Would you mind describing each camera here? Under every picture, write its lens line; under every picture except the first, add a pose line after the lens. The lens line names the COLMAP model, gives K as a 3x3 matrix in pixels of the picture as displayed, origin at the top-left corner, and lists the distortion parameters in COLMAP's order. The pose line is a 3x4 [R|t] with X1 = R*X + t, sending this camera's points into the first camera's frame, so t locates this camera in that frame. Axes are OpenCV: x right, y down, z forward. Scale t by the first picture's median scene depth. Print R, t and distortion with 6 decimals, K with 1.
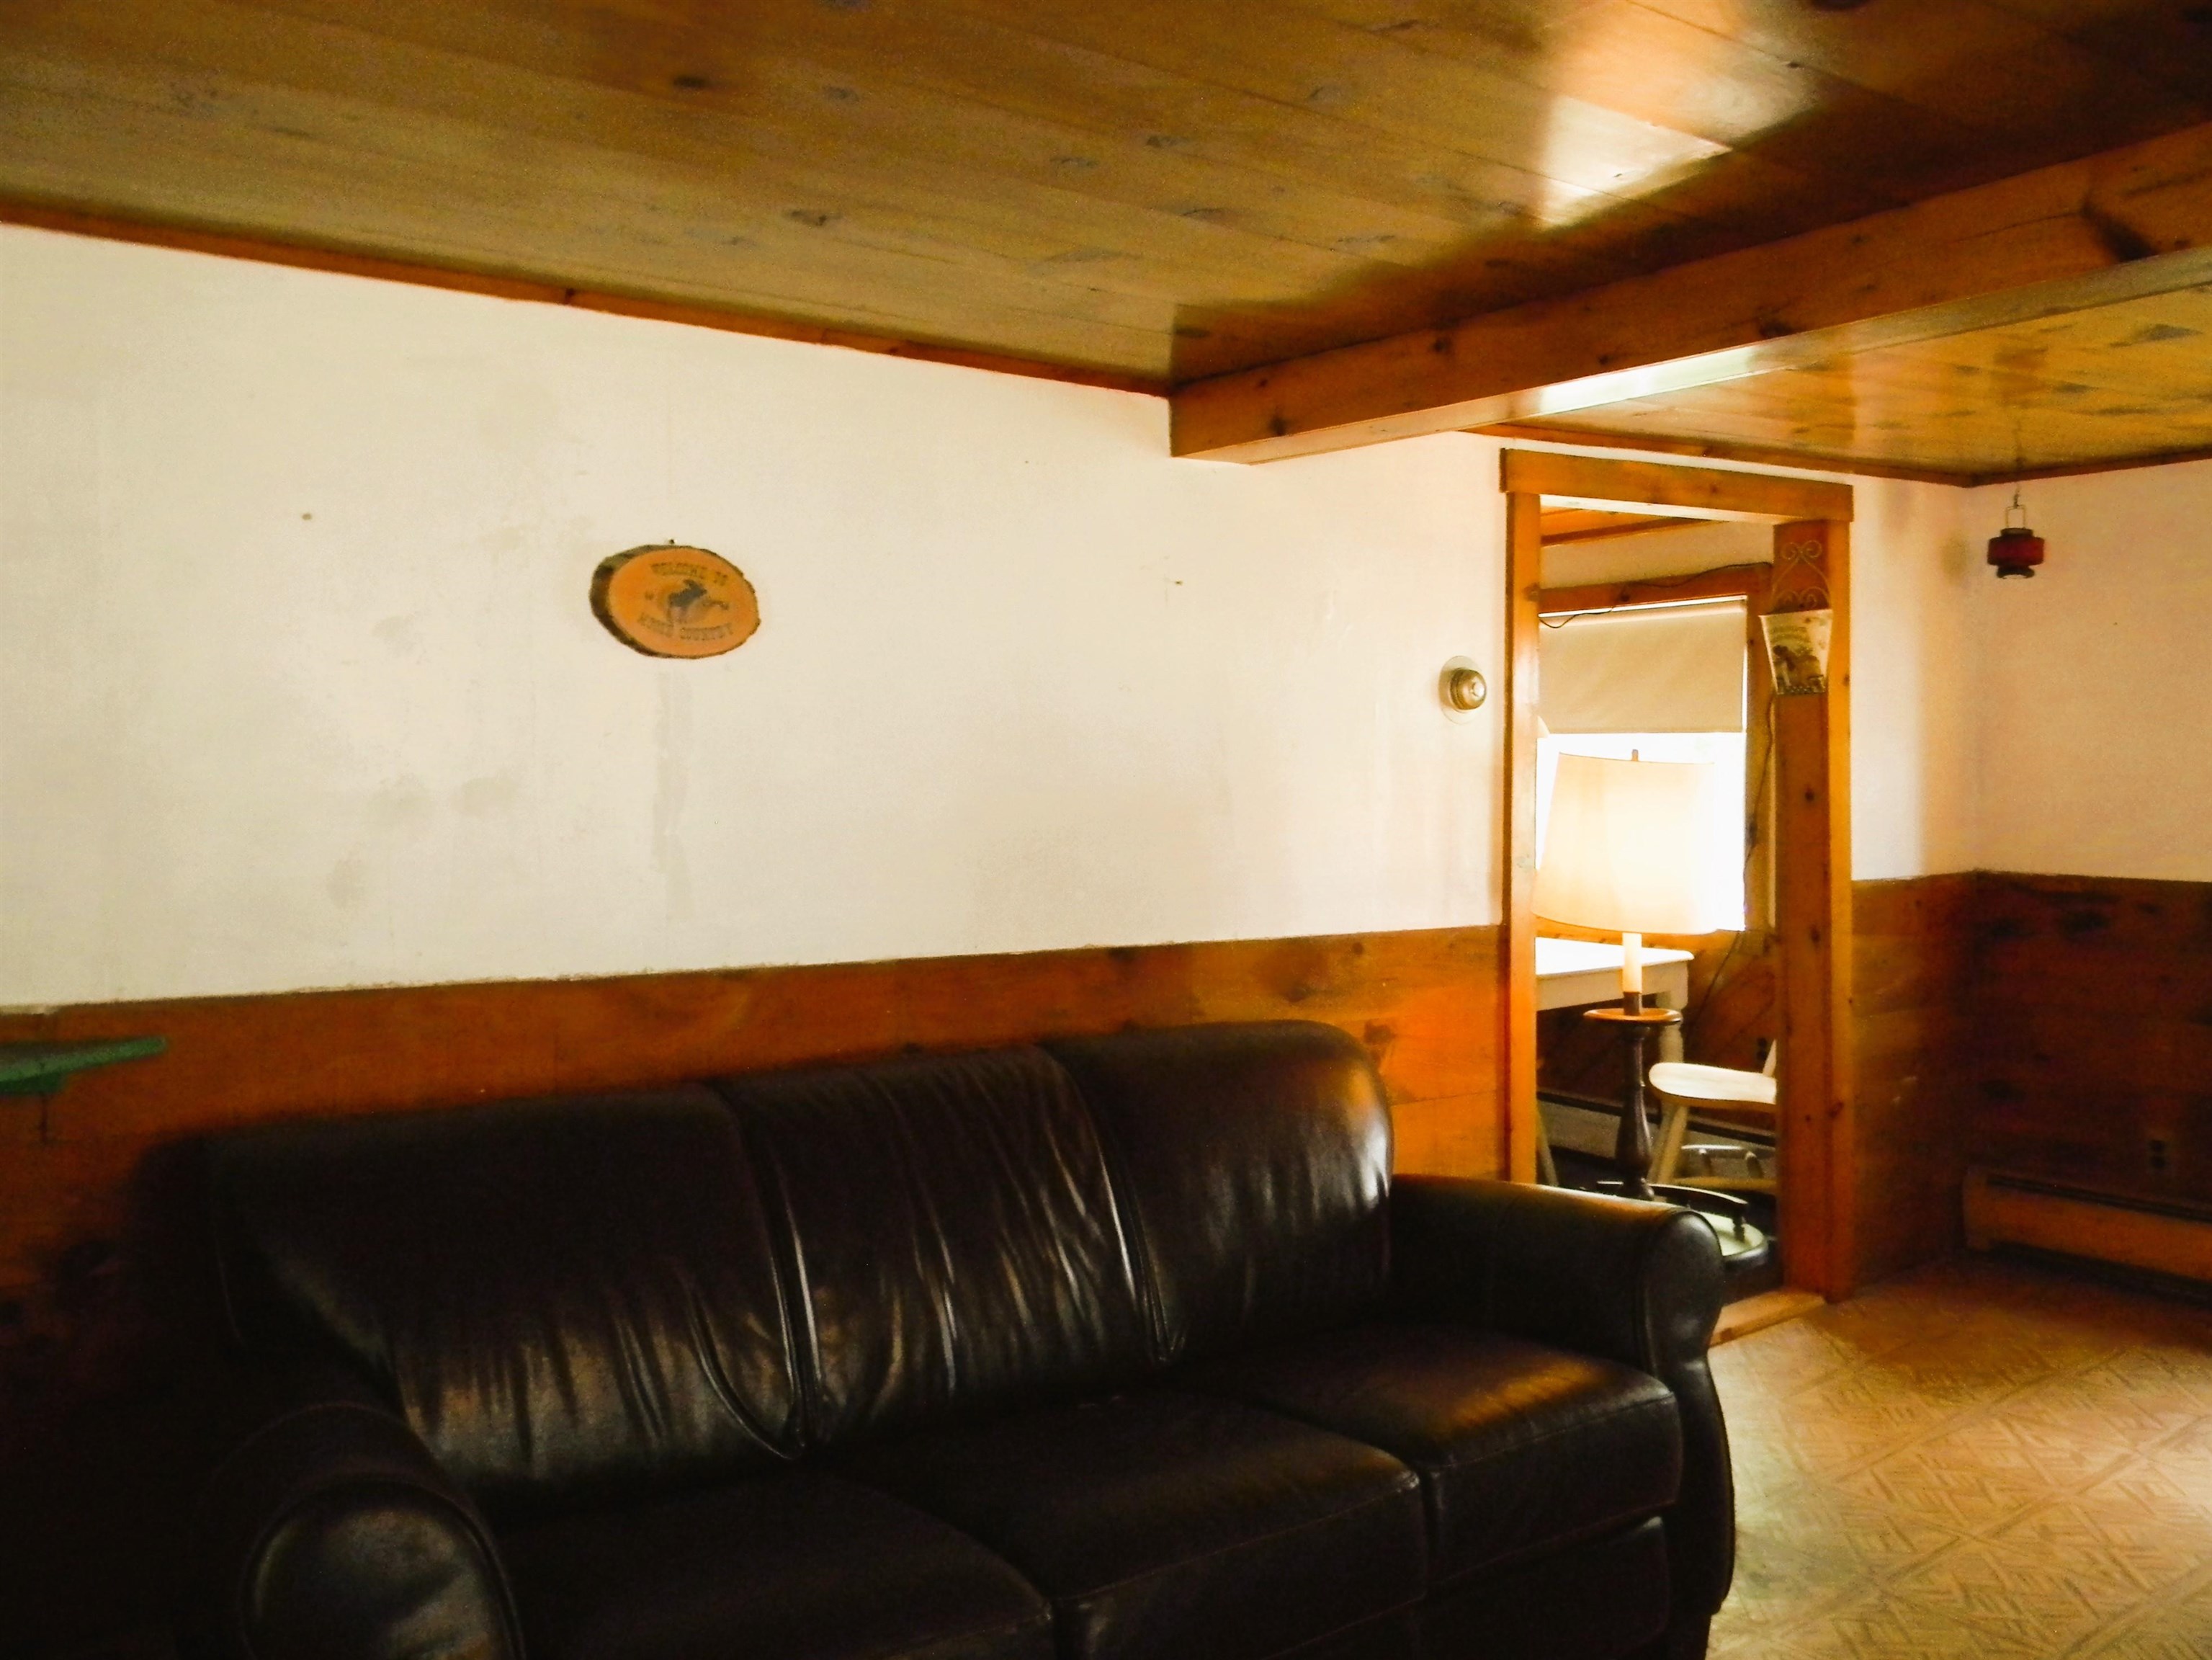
lens RADIAL K [[1922.9, 0, 1106.0], [0, 1922.9, 830.0], [0, 0, 1]] dist [-0.004581, -0.017788]
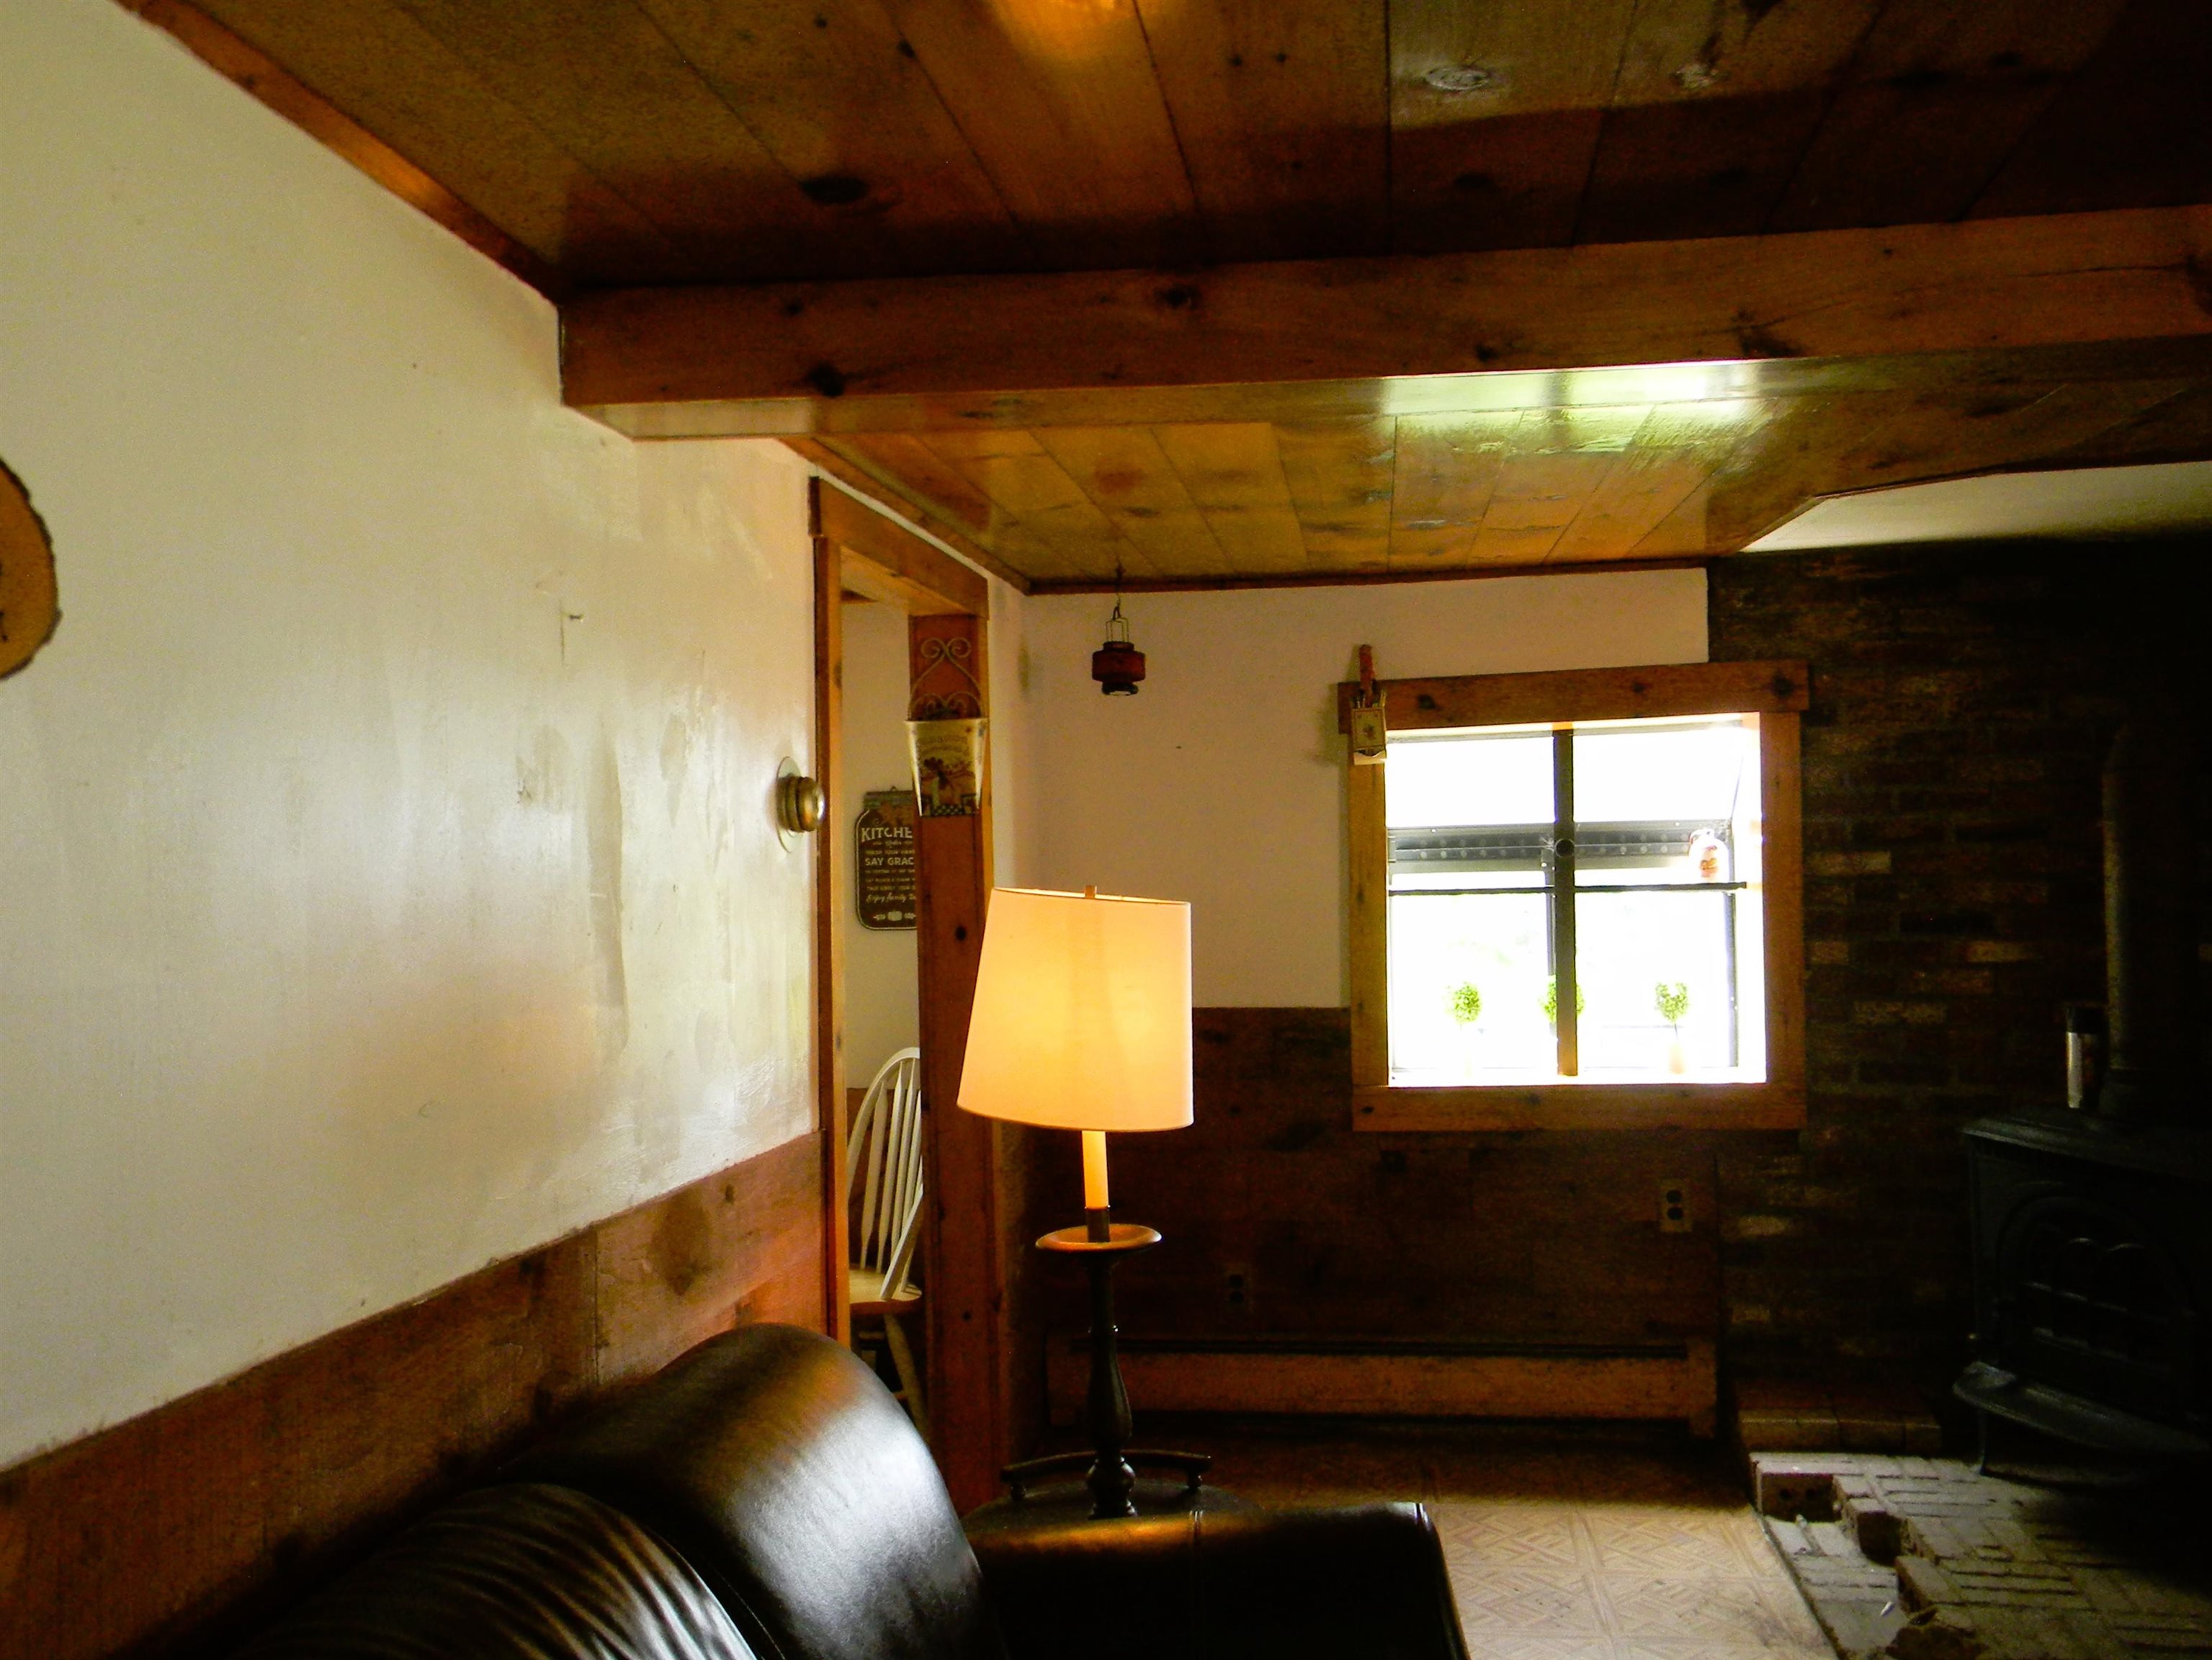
lens RADIAL K [[1922.9, 0, 1106.0], [0, 1922.9, 830.0], [0, 0, 1]] dist [-0.004581, -0.017788]
pose [[0.698267, 0.008441, 0.715788, -0.214247], [0.034554, 0.998367, -0.045482, -0.023889], [-0.715003, 0.056492, 0.696835, 0.372642]]
